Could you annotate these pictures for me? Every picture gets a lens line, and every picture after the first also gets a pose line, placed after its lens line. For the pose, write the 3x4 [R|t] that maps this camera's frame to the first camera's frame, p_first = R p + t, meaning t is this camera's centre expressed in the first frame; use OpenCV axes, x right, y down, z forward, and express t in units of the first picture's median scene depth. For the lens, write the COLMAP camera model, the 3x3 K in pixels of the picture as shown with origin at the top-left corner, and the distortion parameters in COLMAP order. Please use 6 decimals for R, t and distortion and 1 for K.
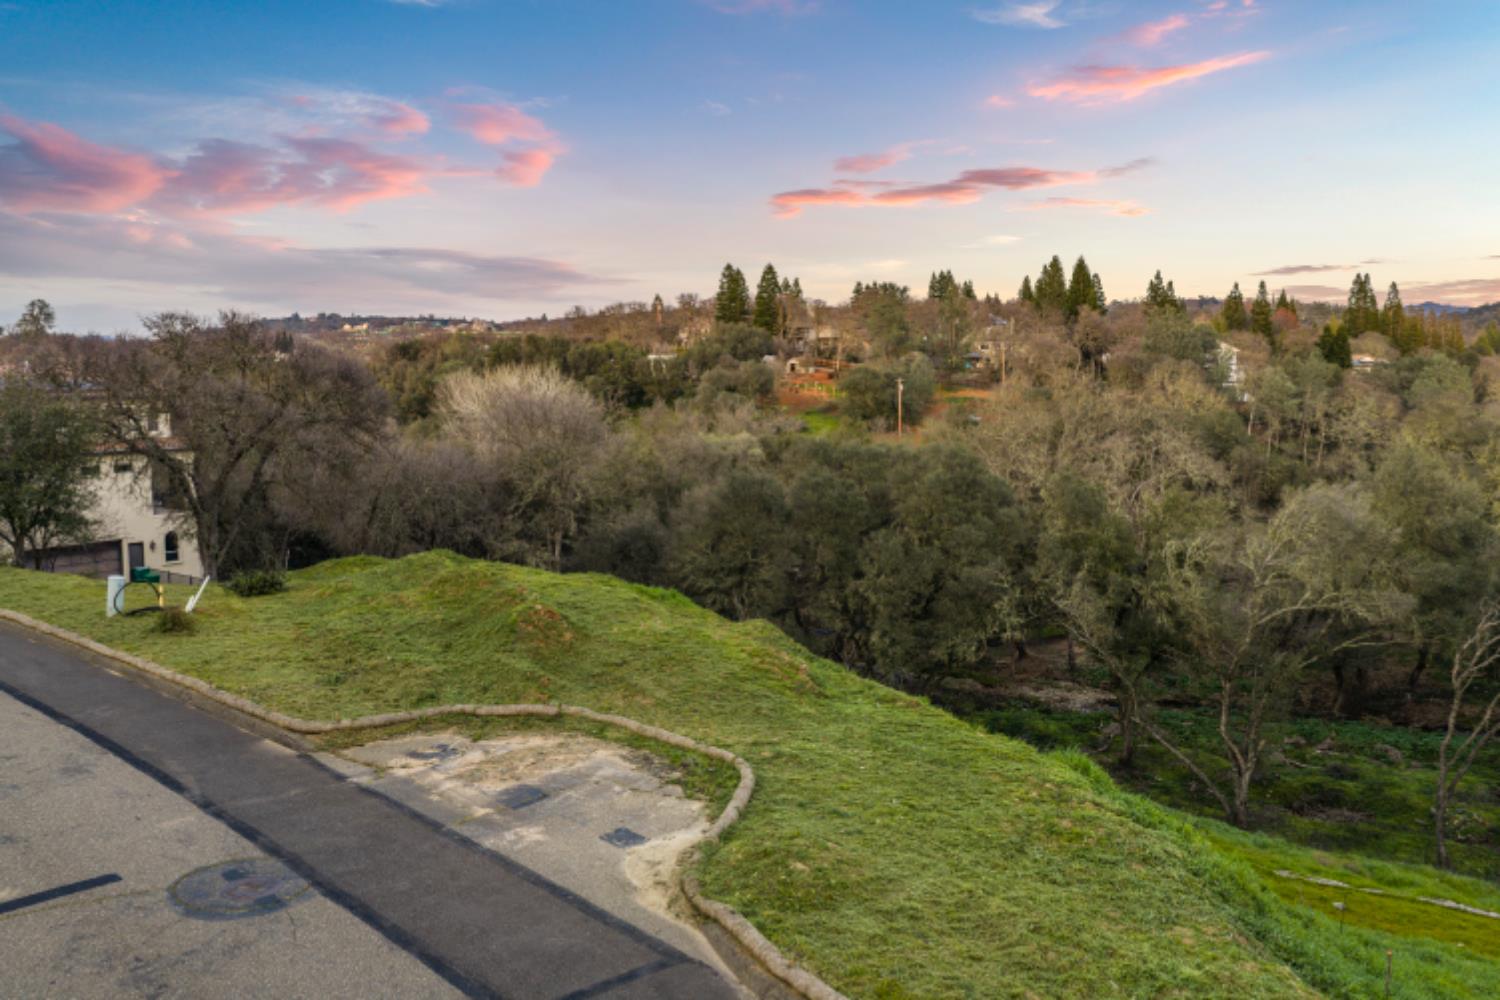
lens RADIAL K [[1243.8, 0, 750.1], [0, 1243.8, 498.4], [0, 0, 1]] dist [0.022261, -0.037471]
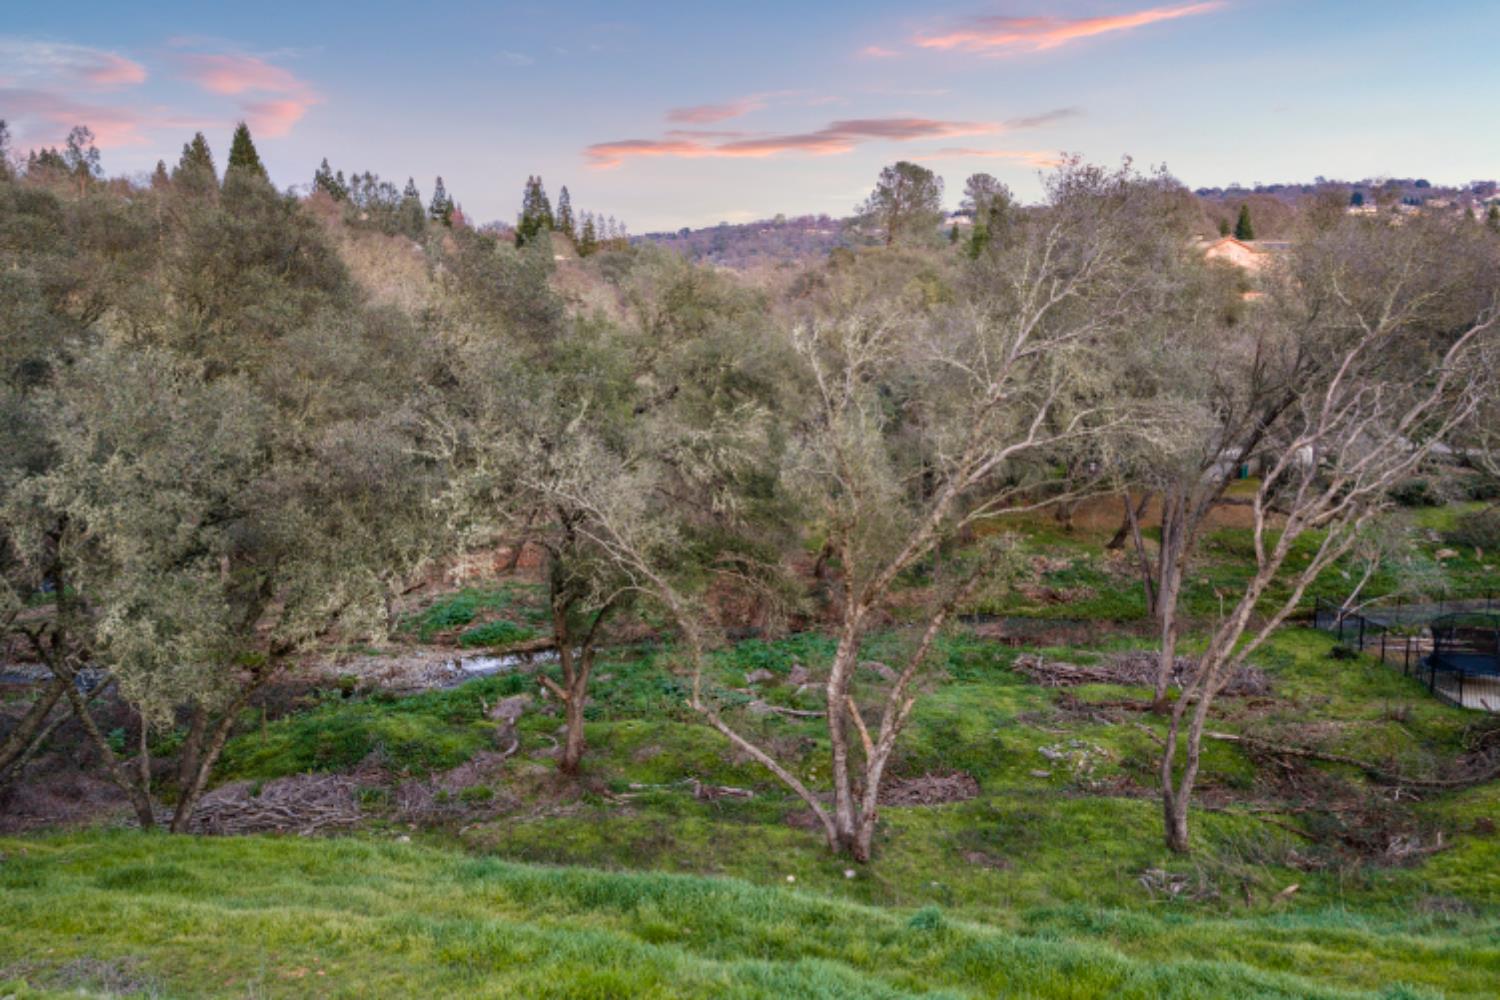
lens RADIAL K [[1243.8, 0, 751.8], [0, 1243.8, 496.8], [0, 0, 1]] dist [0.022261, -0.037471]
pose [[0.787417, -0.088762, 0.609997, 0.019933], [0.057765, 0.995849, 0.070342, 0.042724], [-0.613708, -0.020152, 0.789276, 0.424066]]
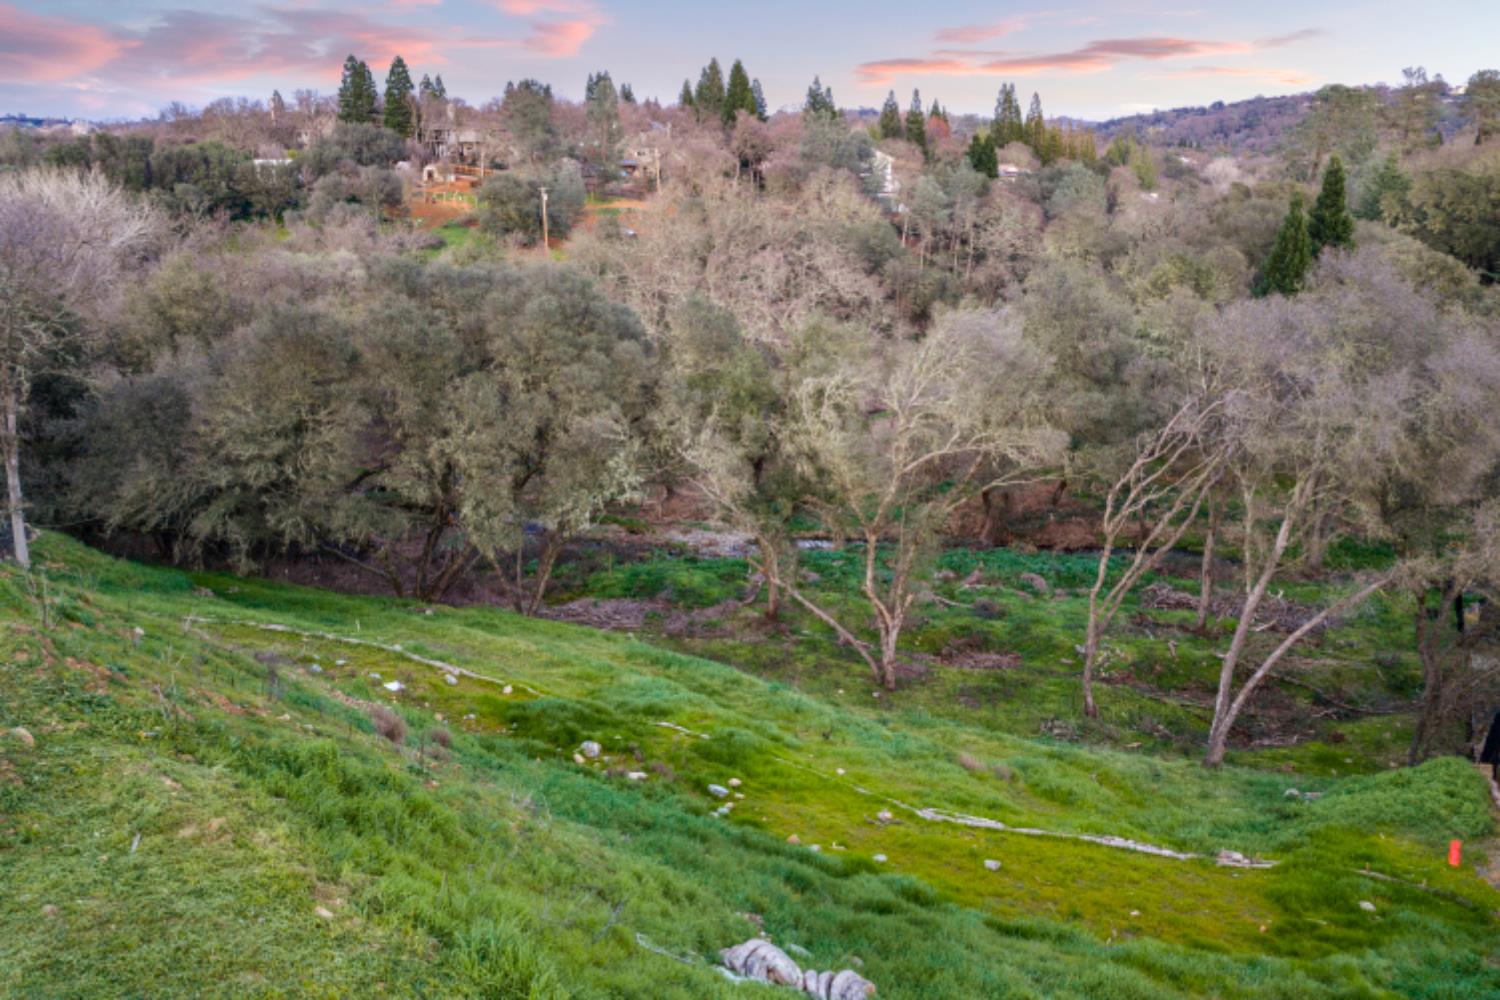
lens RADIAL K [[1243.8, 0, 749.9], [0, 1243.8, 498.4], [0, 0, 1]] dist [0.022261, -0.037471]
pose [[0.966977, -0.060703, 0.247529, 0.055944], [0.023854, 0.988514, 0.149232, -0.008594], [-0.253744, -0.138400, 0.957319, 0.123580]]
